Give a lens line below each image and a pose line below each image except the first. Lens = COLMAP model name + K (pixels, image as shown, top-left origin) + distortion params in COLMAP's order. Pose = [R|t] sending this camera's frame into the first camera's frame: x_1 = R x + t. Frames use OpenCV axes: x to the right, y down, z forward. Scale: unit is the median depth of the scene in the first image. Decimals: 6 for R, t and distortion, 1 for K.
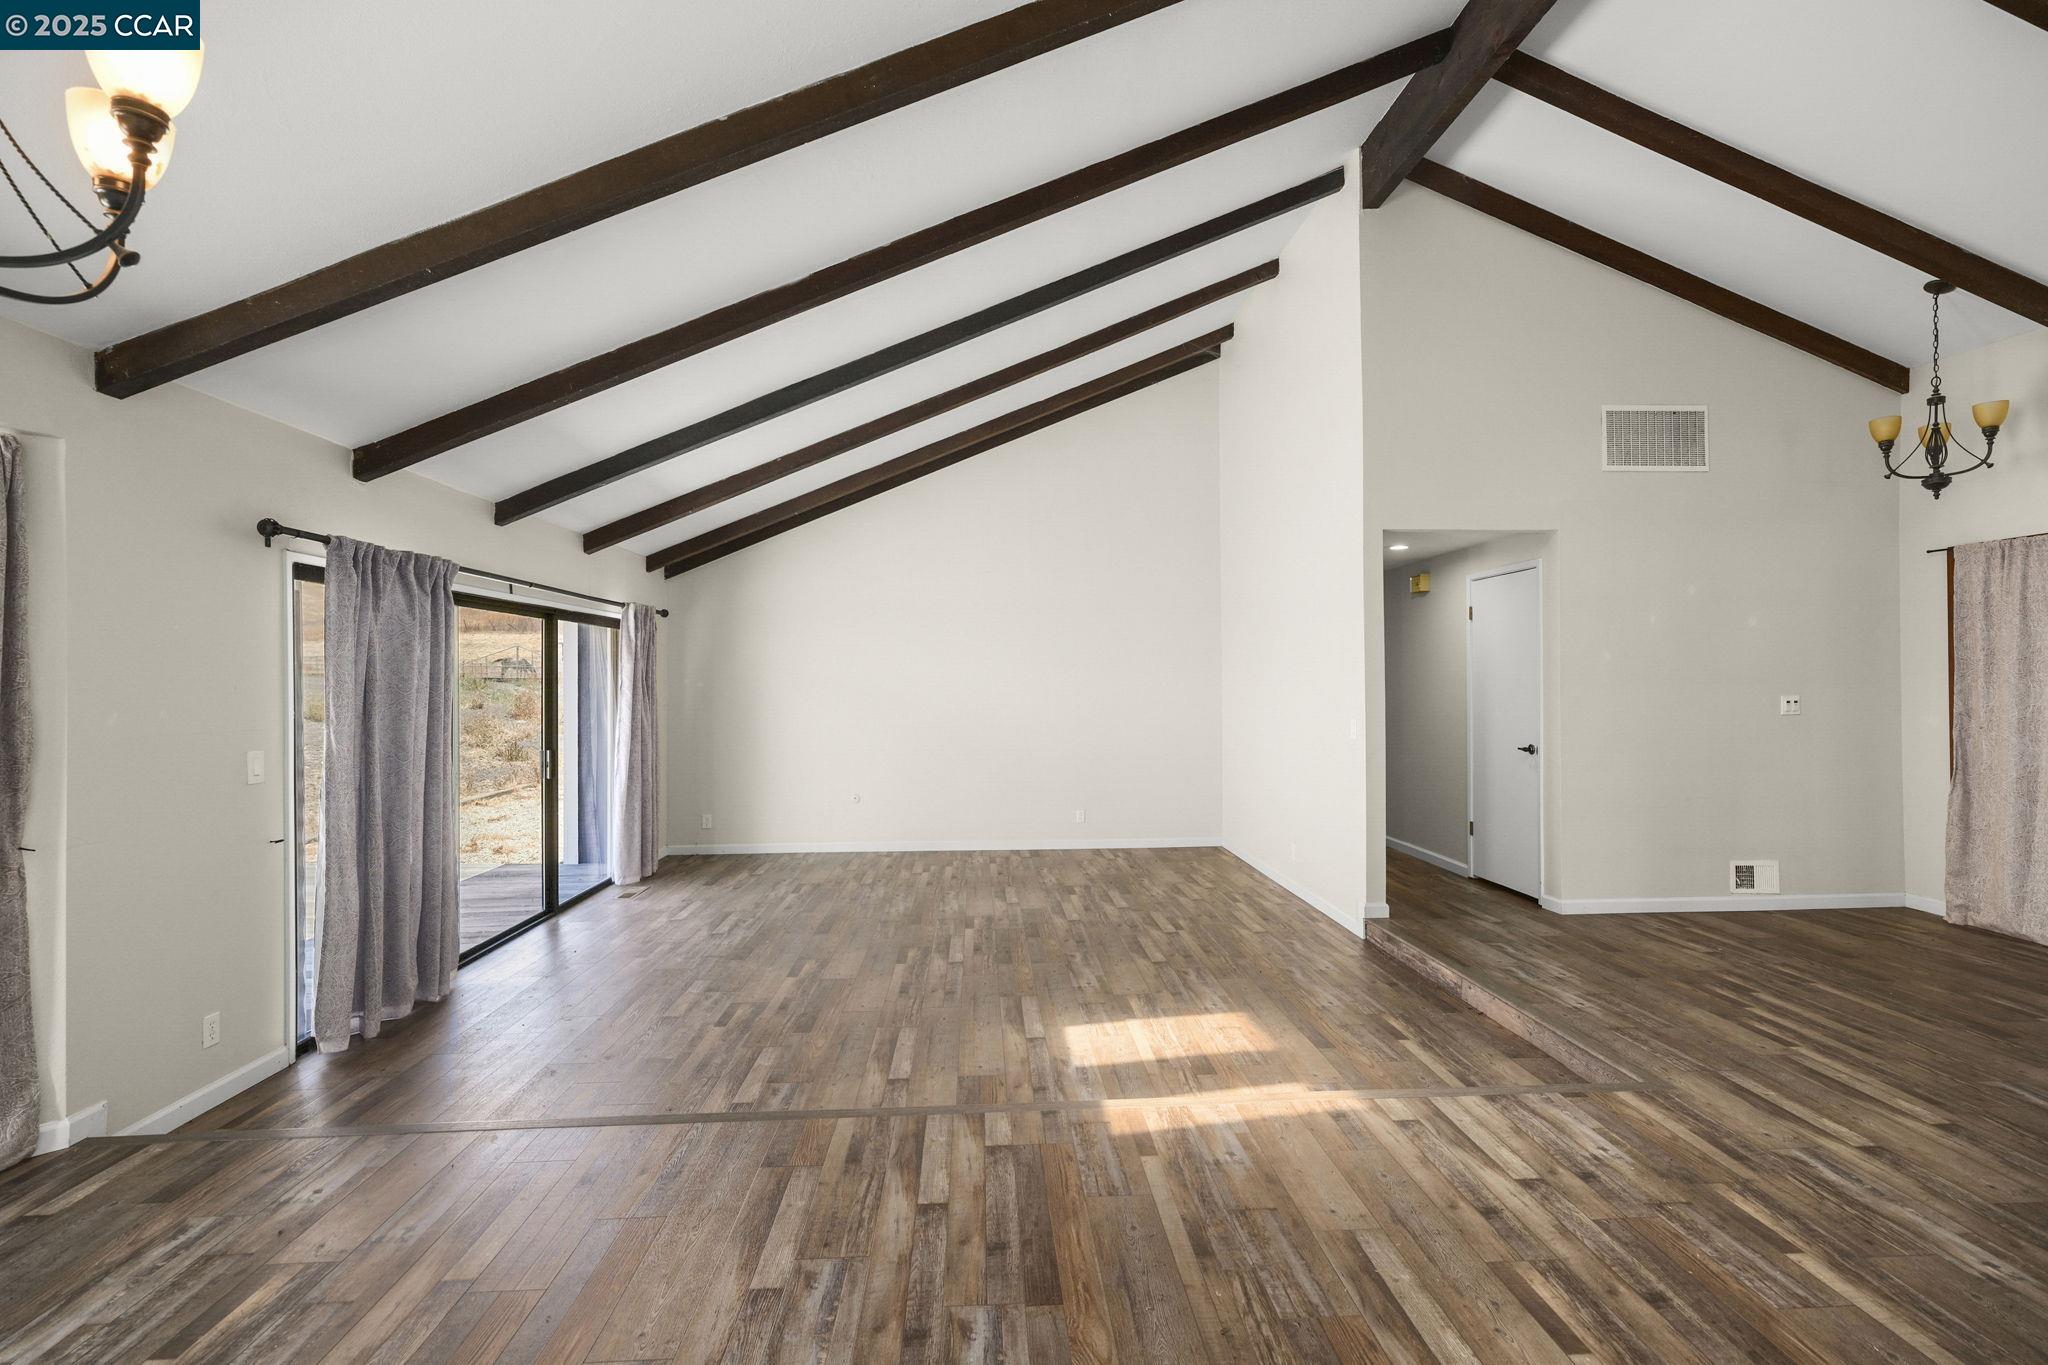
lens RADIAL K [[925.7, 0, 1028.7], [0, 925.7, 688.0], [0, 0, 1]] dist [-0.000982, 0.000318]
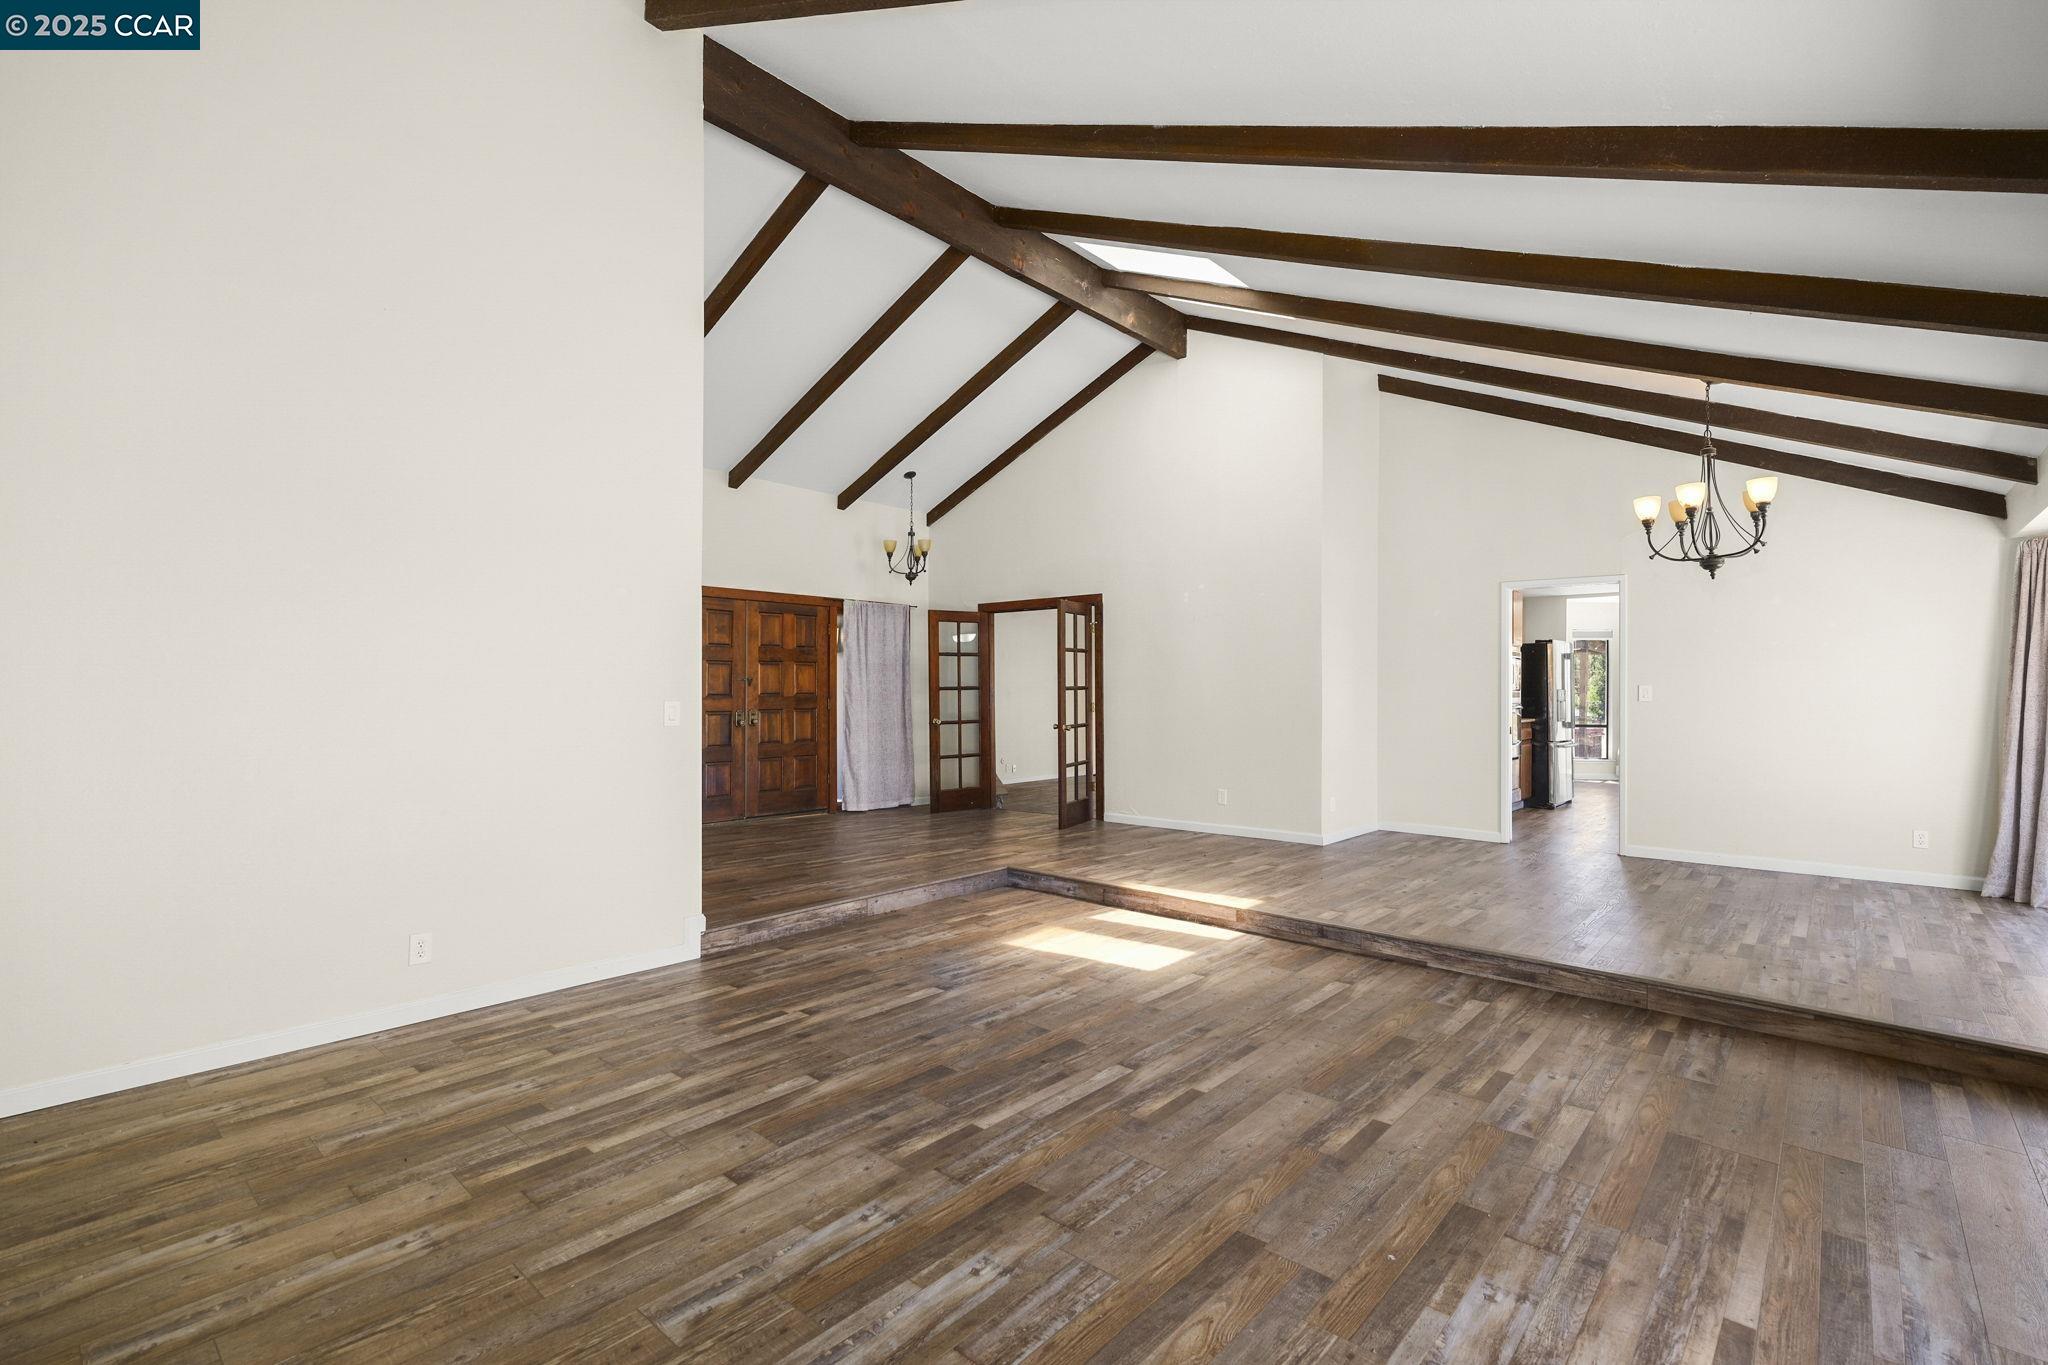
lens RADIAL K [[925.7, 0, 1028.7], [0, 925.7, 688.0], [0, 0, 1]] dist [-0.000982, 0.000318]
pose [[-0.712540, 0.004530, 0.701617, -0.631135], [0.001459, 0.999987, -0.004974, 0.039025], [-0.701630, -0.002520, -0.712537, 1.945620]]
